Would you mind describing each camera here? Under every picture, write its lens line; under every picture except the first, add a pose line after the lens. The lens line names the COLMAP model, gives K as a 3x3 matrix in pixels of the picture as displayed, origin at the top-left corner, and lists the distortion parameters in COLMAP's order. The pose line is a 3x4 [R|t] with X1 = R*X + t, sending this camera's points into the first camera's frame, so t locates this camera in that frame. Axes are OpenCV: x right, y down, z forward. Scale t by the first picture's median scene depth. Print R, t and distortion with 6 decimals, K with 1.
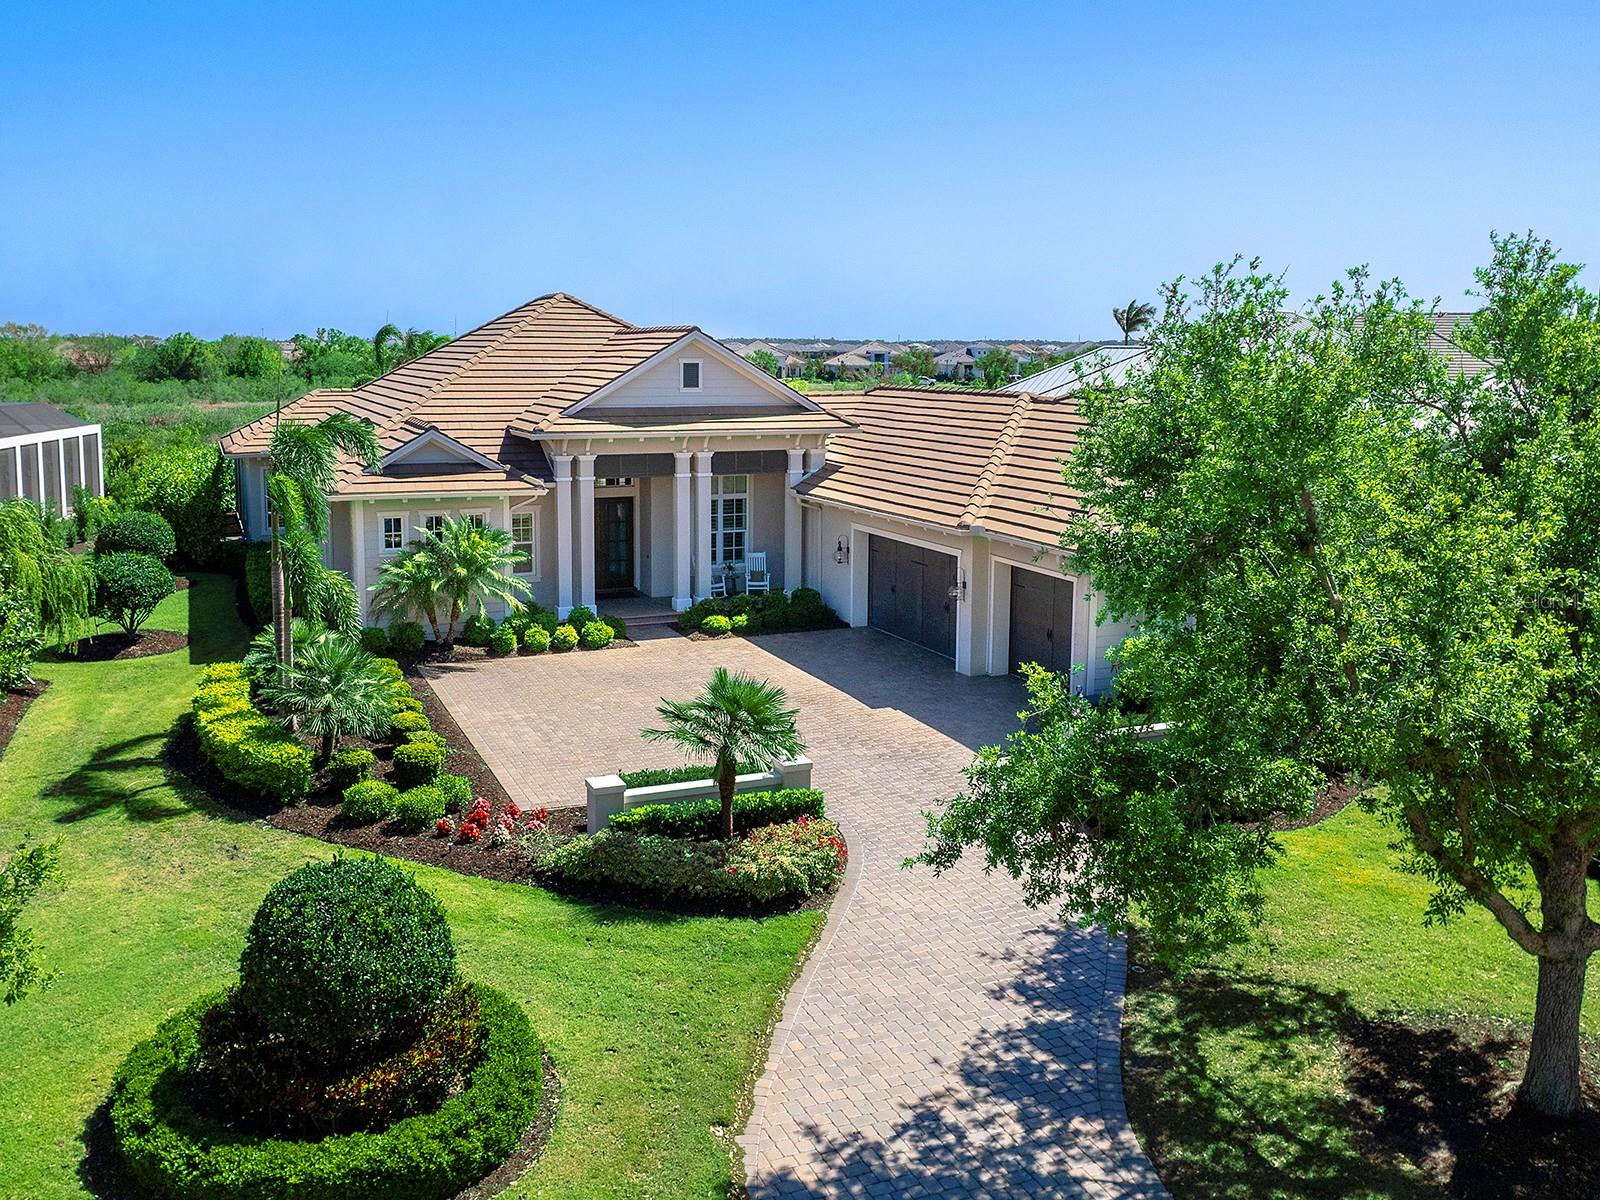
lens RADIAL K [[1325.7, 0, 725.5], [0, 1325.7, 491.7], [0, 0, 1]] dist [-0.067205, 0.057118]
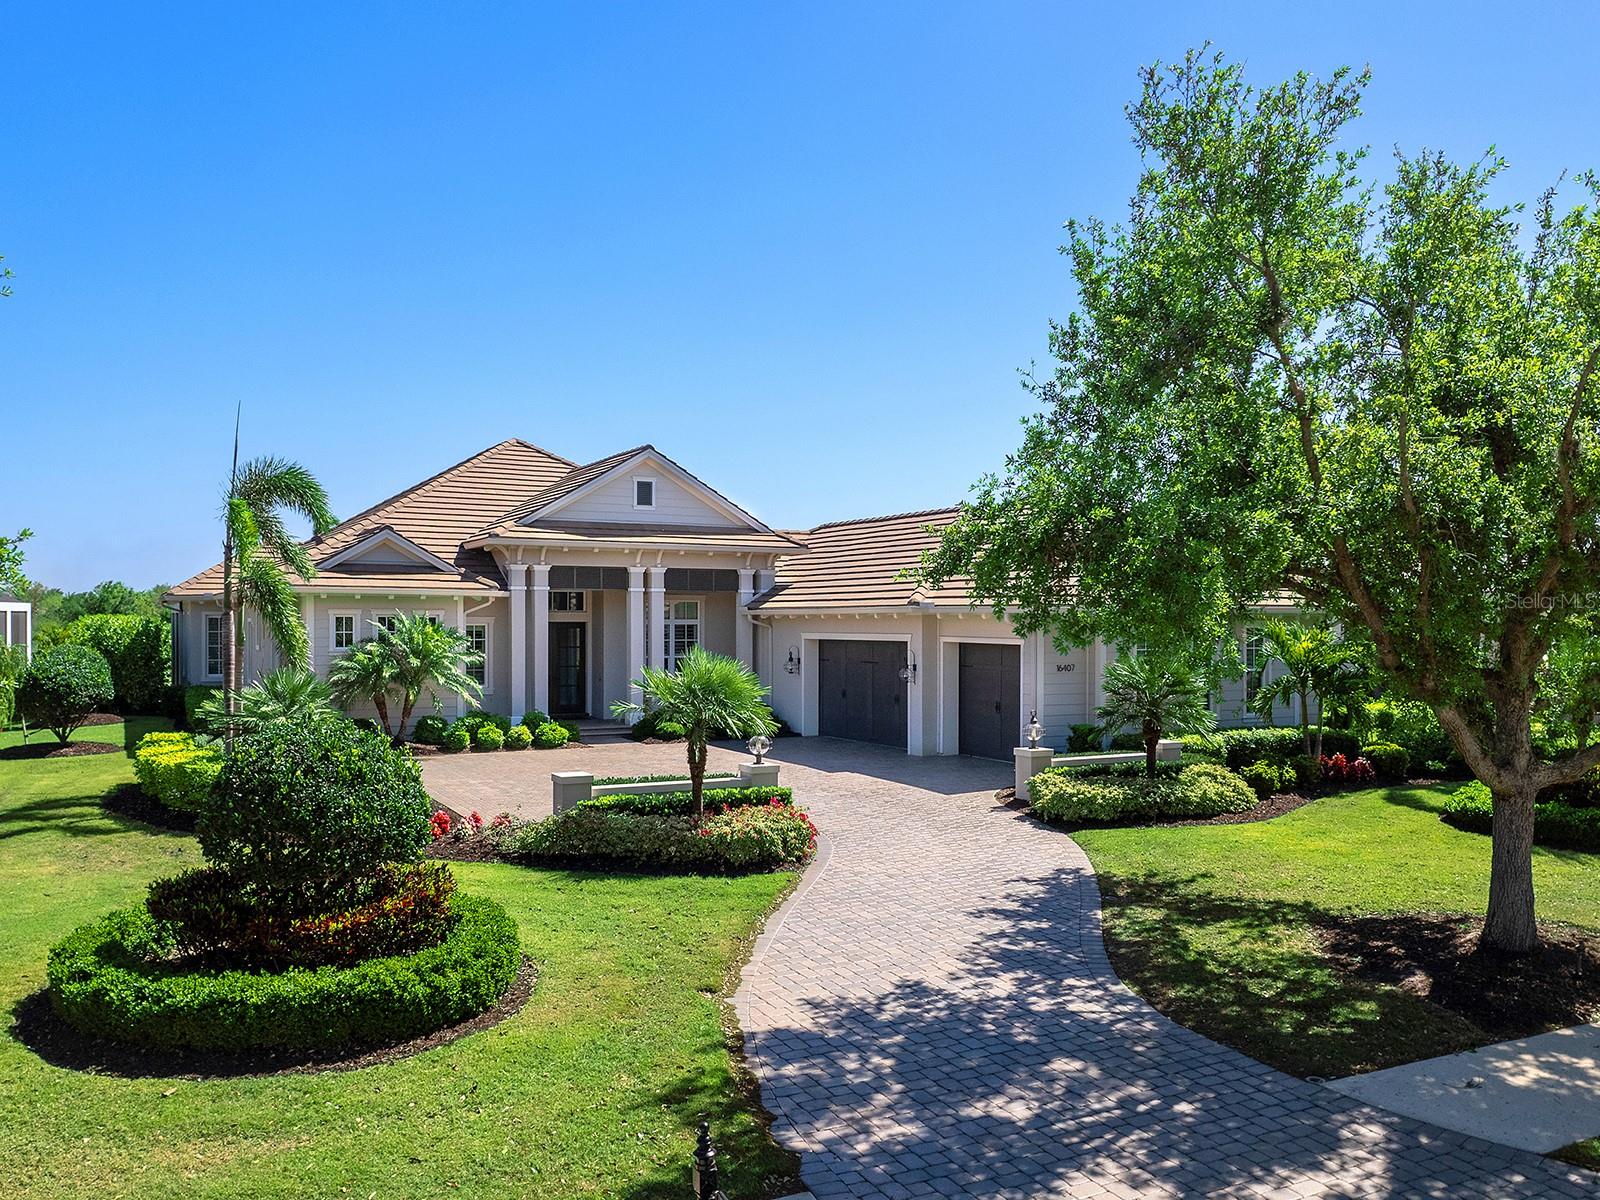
lens RADIAL K [[1286.3, 0, 795.1], [0, 1286.3, 625.7], [0, 0, 1]] dist [-0.049914, 0.008479]
pose [[0.994439, -0.000719, 0.105315, -0.017245], [0.011552, 0.994688, -0.102287, 0.137056], [-0.104682, 0.102935, 0.989164, 0.015332]]
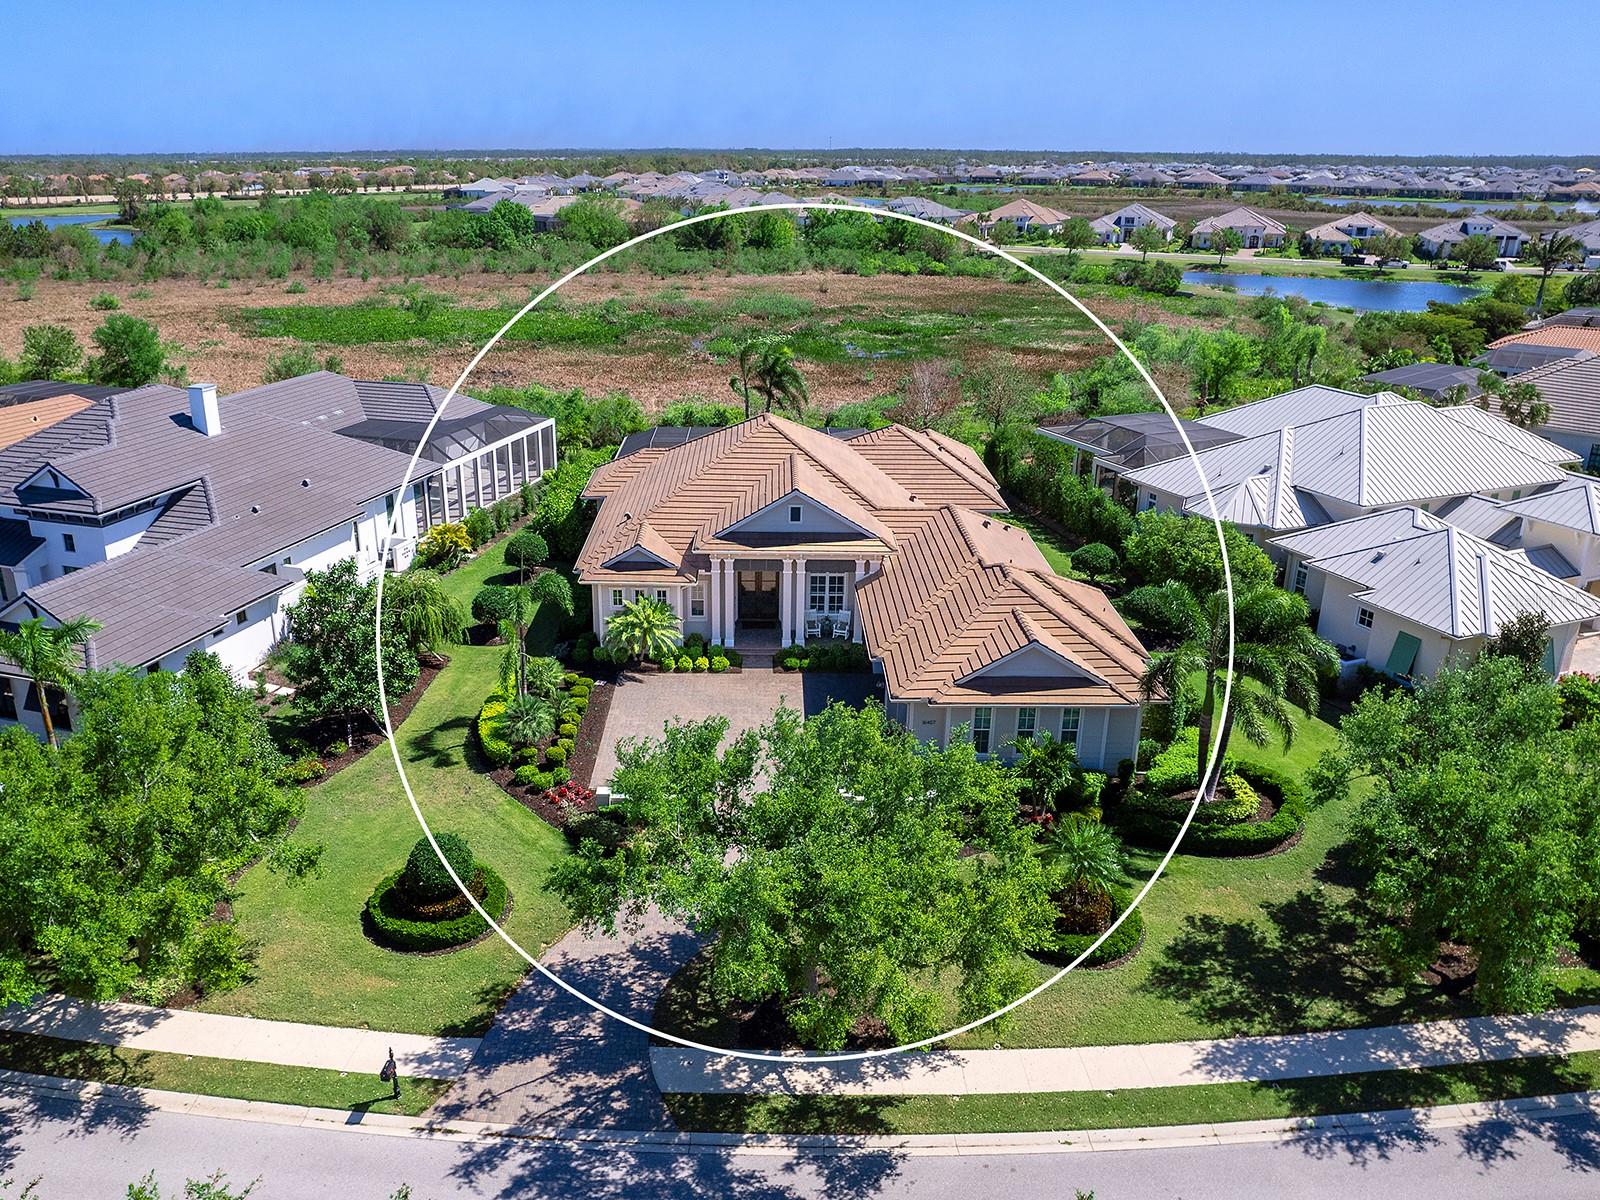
lens RADIAL K [[1209.0, 0, 792.7], [0, 1209.0, 603.1], [0, 0, 1]] dist [-0.049452, 0.007290]
pose [[0.932965, 0.132707, -0.334611, 0.580578], [-0.046278, 0.966068, 0.254110, -0.429179], [0.356979, -0.221591, 0.907449, -0.480937]]
